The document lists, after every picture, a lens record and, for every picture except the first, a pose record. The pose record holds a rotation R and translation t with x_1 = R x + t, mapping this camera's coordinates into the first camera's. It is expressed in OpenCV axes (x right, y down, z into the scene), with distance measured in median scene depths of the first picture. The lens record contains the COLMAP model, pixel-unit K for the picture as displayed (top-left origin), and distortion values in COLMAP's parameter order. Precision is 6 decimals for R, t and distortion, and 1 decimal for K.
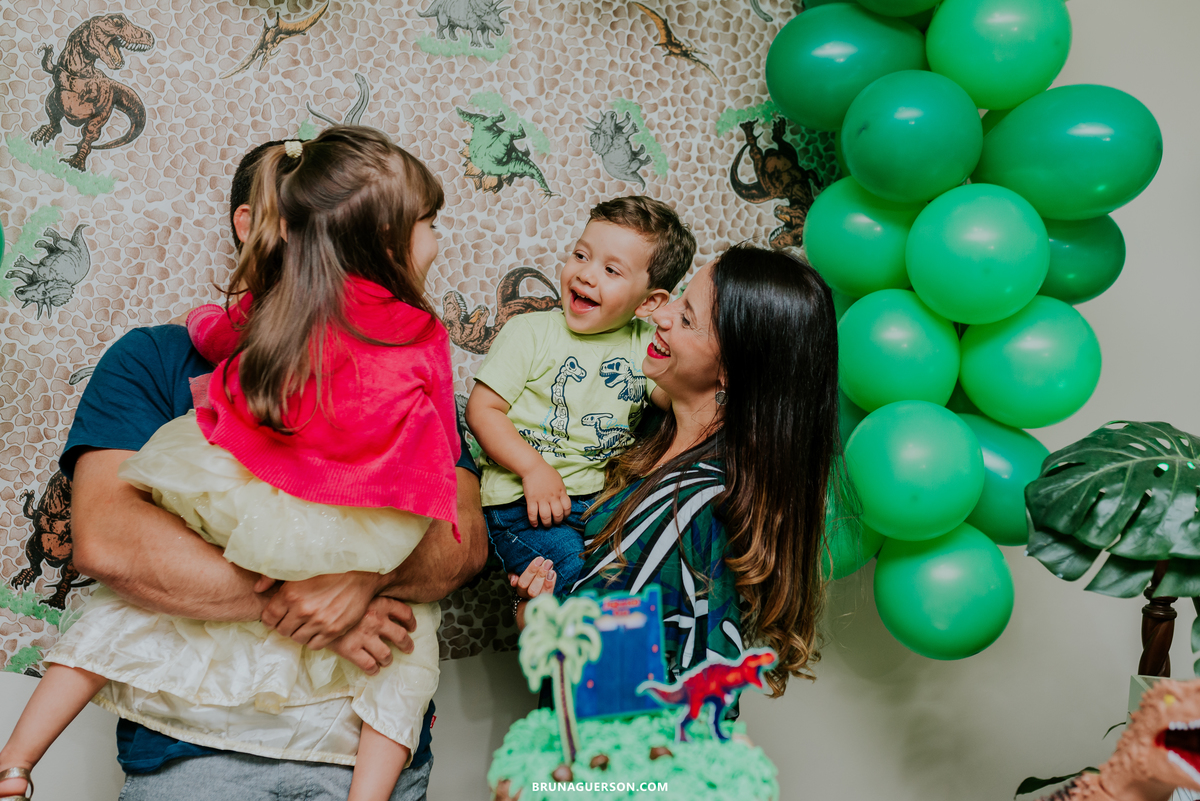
lens RADIAL K [[1279.0, 0, 639.1], [0, 1279.0, 401.9], [0, 0, 1]] dist [-0.003276, 0.012222]
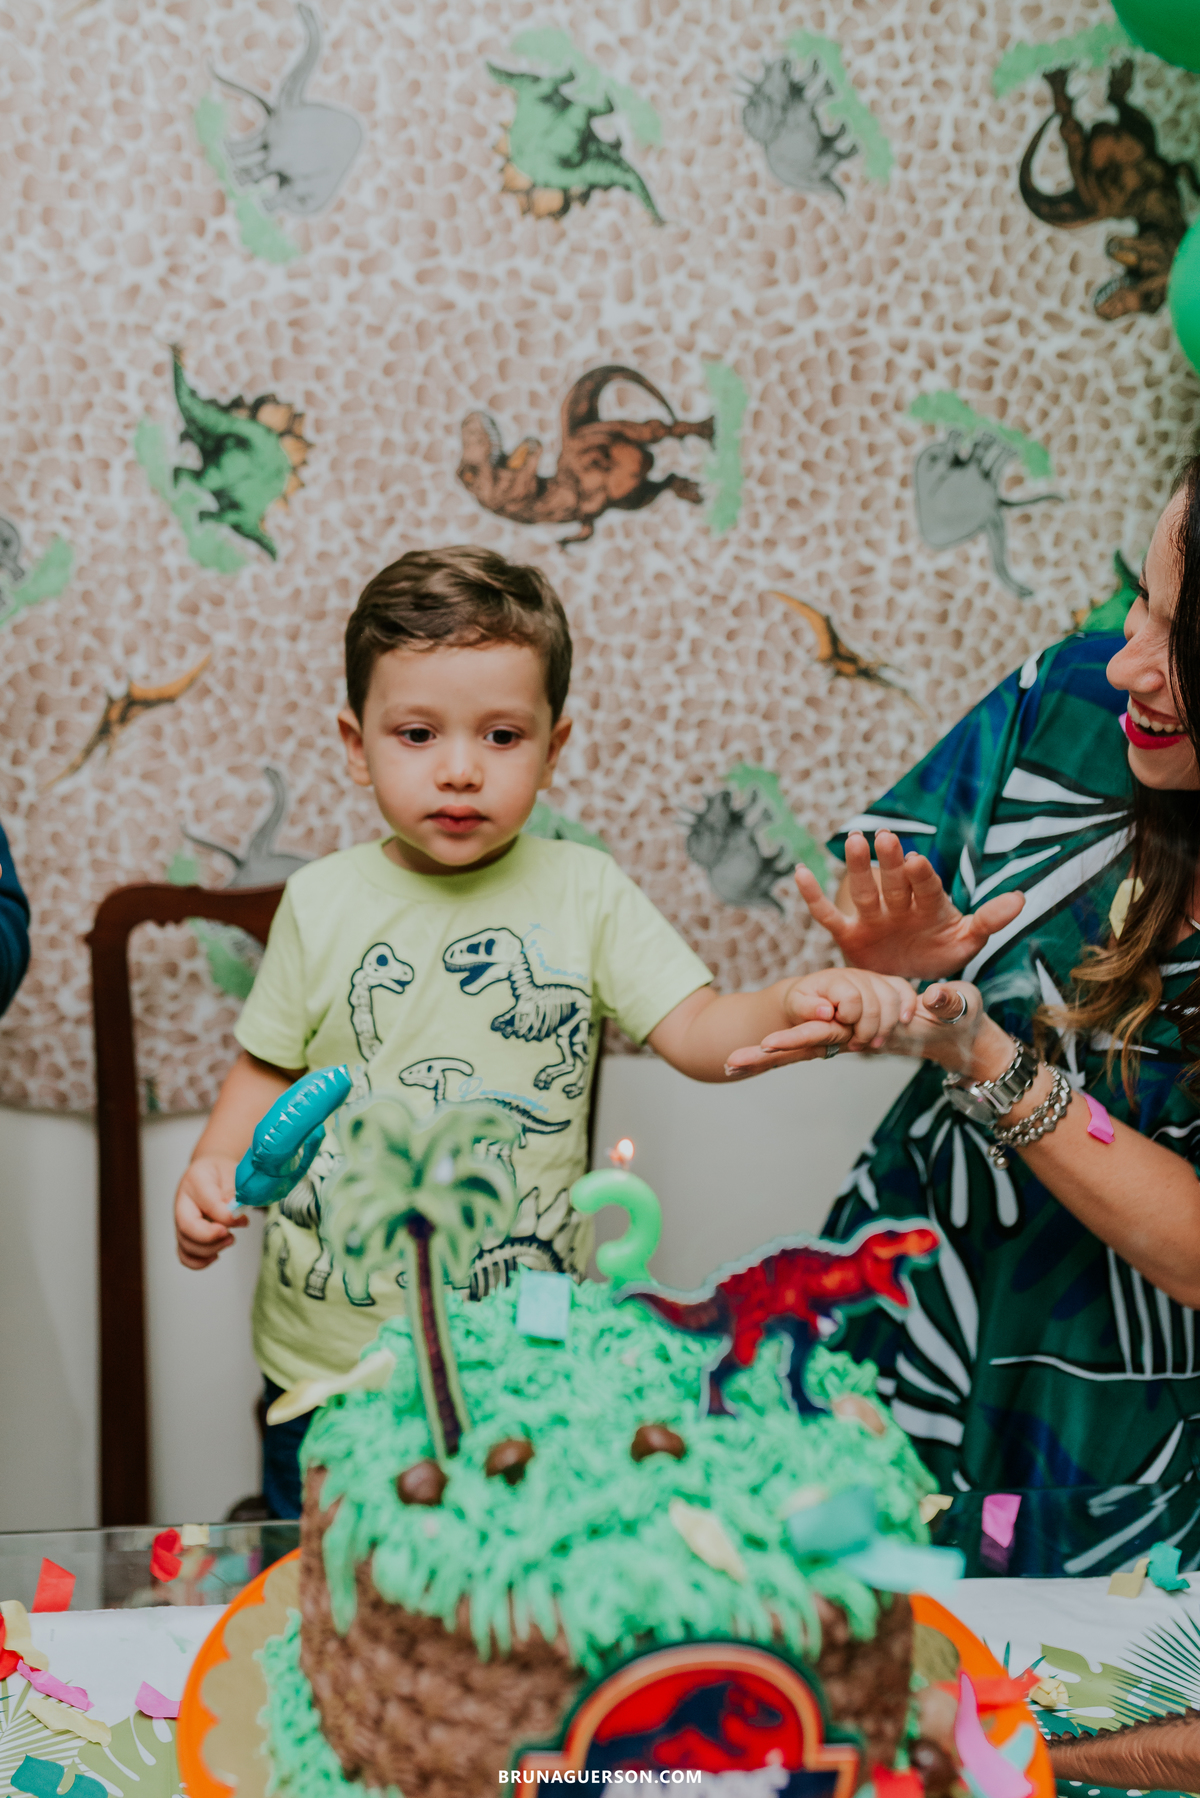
lens RADIAL K [[1962.3, 0, 518.3], [0, 1962.3, 807.1], [0, 0, 1]] dist [-0.001647, 0.014205]
pose [[0.977031, 0.031866, -0.210703, 0.052678], [-0.008673, 0.993883, 0.110094, -0.010289], [0.212922, -0.105738, 0.971331, 0.171100]]
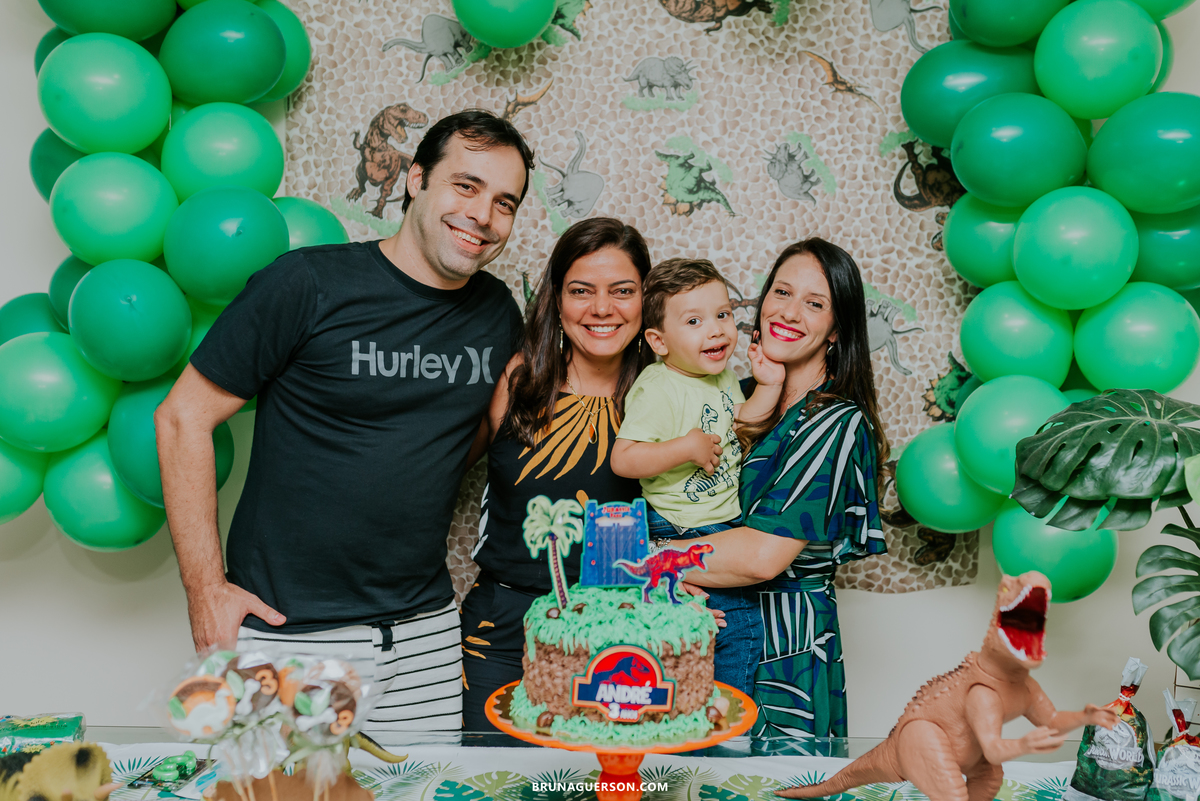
lens RADIAL K [[1309.6, 0, 658.8], [0, 1309.6, 401.3], [0, 0, 1]] dist [-0.001647, 0.014205]
pose [[0.946476, -0.007389, -0.322689, 0.269434], [0.006550, 0.999972, -0.003686, 0.020430], [0.322707, 0.001375, 0.946498, -0.212099]]
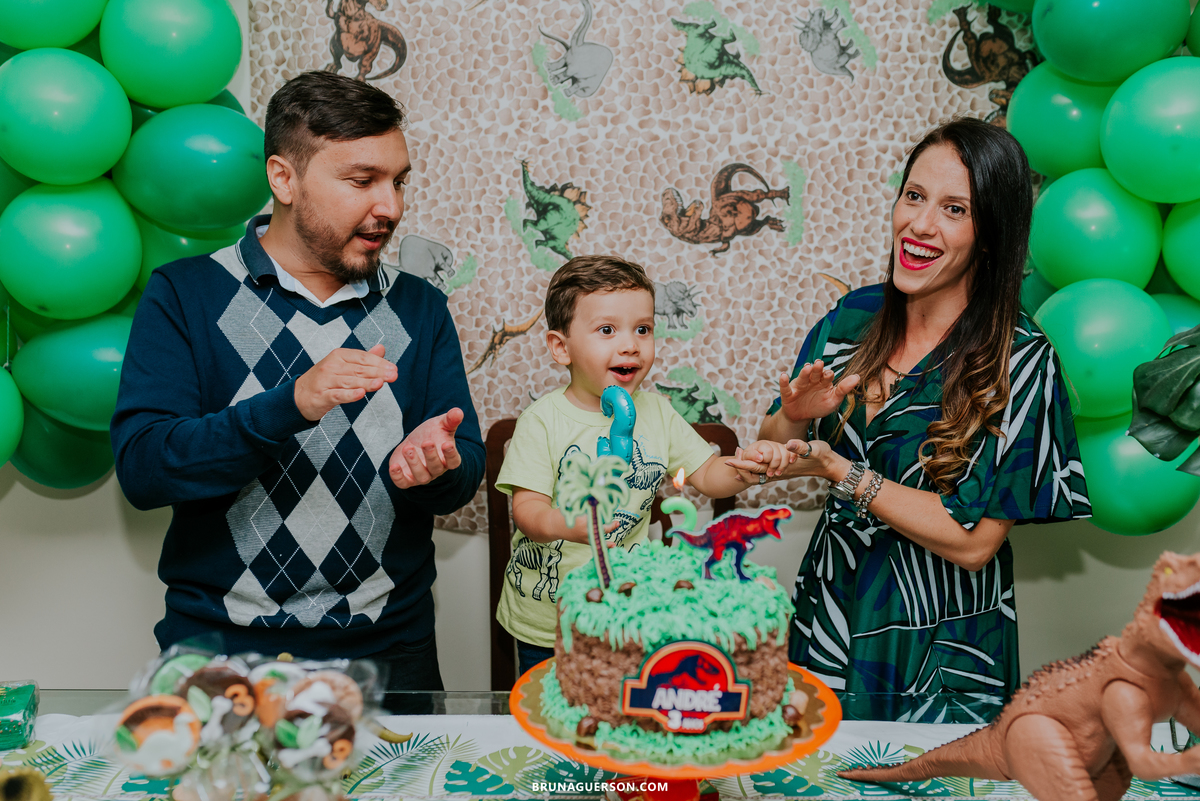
lens RADIAL K [[1238.9, 0, 621.4], [0, 1238.9, 411.6], [0, 0, 1]] dist [0.002107, -0.001077]
pose [[0.946589, 0.022836, -0.321634, 0.163980], [0.011049, 0.994606, 0.103134, -0.004436], [0.322254, -0.101179, 0.941231, -0.048753]]
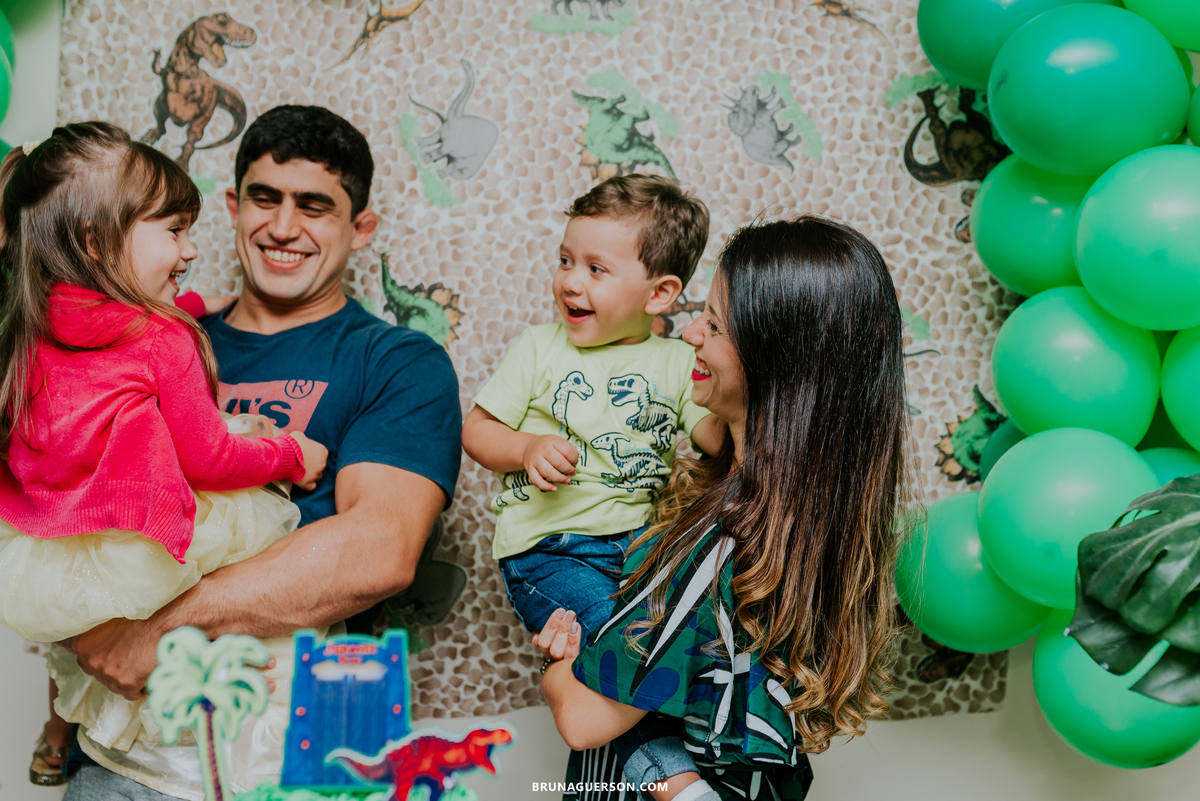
lens RADIAL K [[1342.6, 0, 653.8], [0, 1342.6, 401.2], [0, 0, 1]] dist [0.000479, 0.009077]
pose [[0.939683, 0.019997, -0.341461, 0.234997], [-0.029017, 0.999351, -0.021327, 0.007074], [0.340813, 0.029949, 0.939654, 0.136258]]
